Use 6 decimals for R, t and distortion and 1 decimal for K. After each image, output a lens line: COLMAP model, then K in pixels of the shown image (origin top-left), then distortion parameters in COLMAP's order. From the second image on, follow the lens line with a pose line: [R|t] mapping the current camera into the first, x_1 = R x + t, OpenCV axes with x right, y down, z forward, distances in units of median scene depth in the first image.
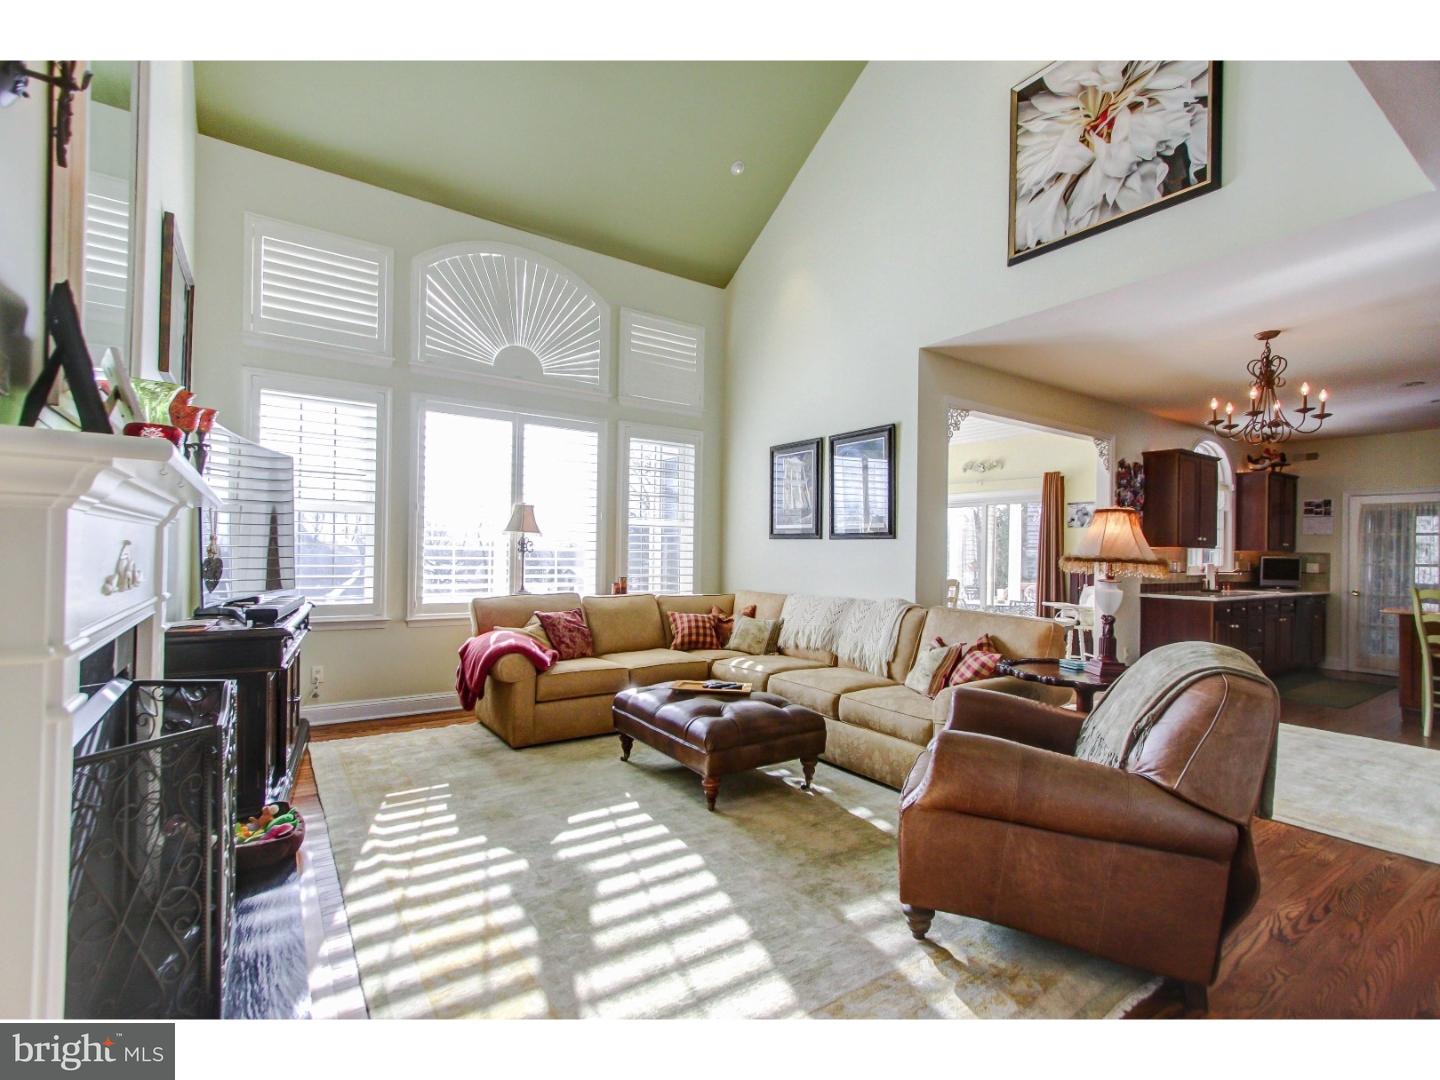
lens RADIAL K [[669.1, 0, 723.4], [0, 669.1, 545.6], [0, 0, 1]] dist [0.003550, 0.000151]
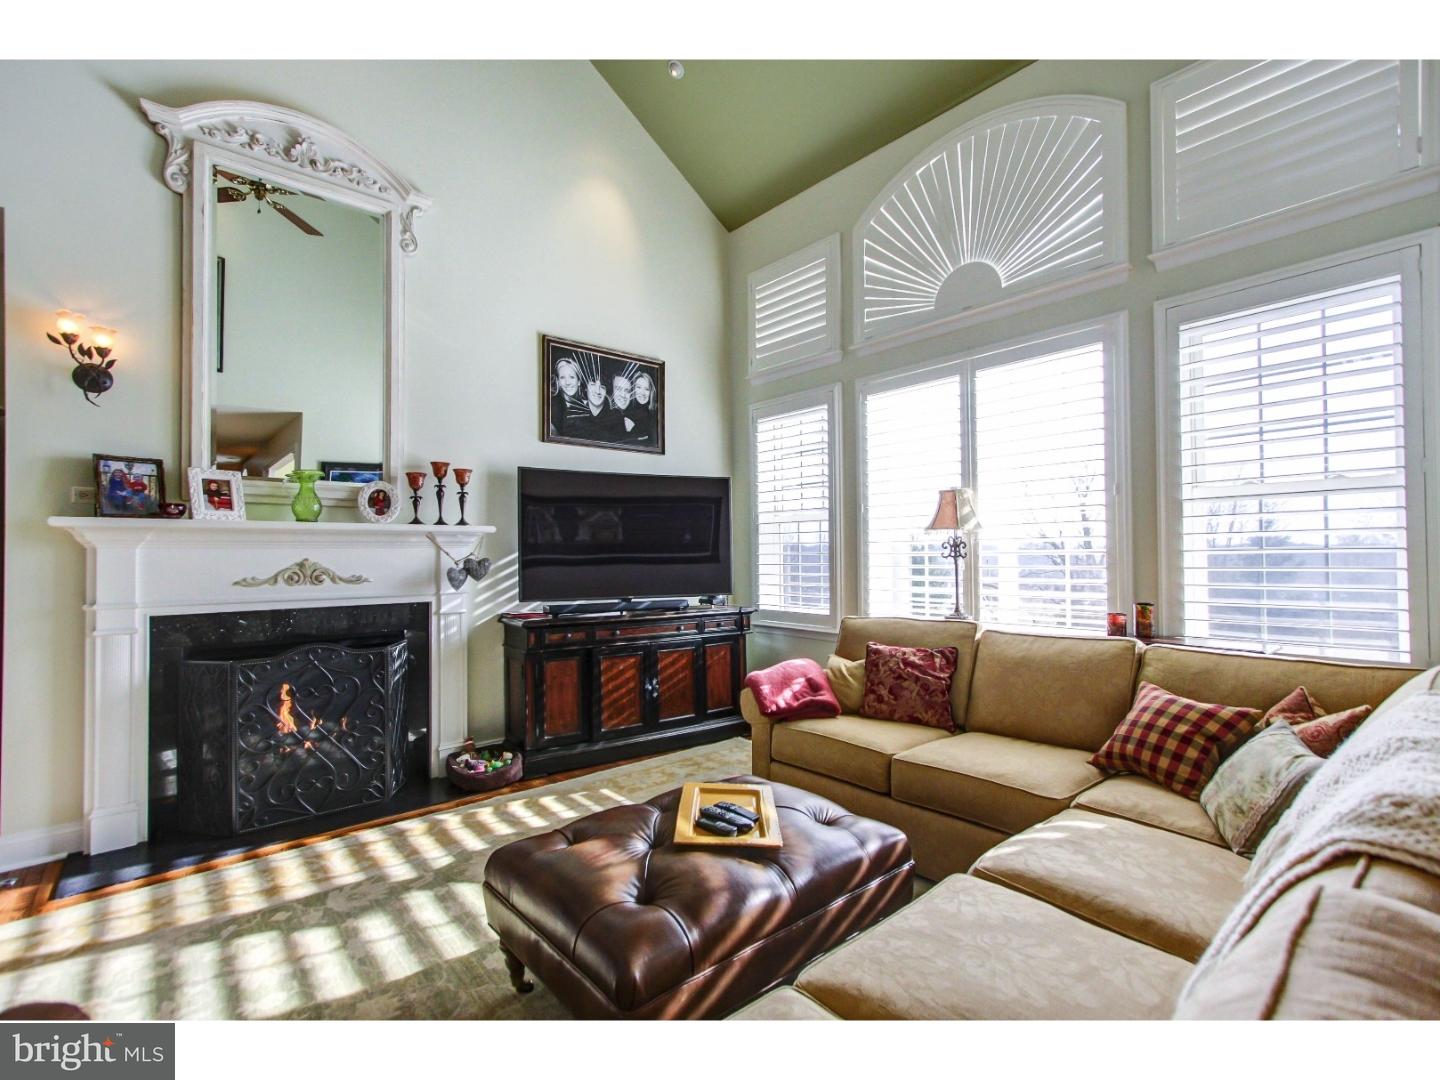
lens RADIAL K [[669.1, 0, 719.6], [0, 669.1, 547.1], [0, 0, 1]] dist [0.003550, 0.000151]
pose [[0.092642, -0.031897, -0.995188, 0.643849], [0.016689, 0.999396, -0.030478, 0.026453], [0.995560, -0.013785, 0.093119, 1.206798]]
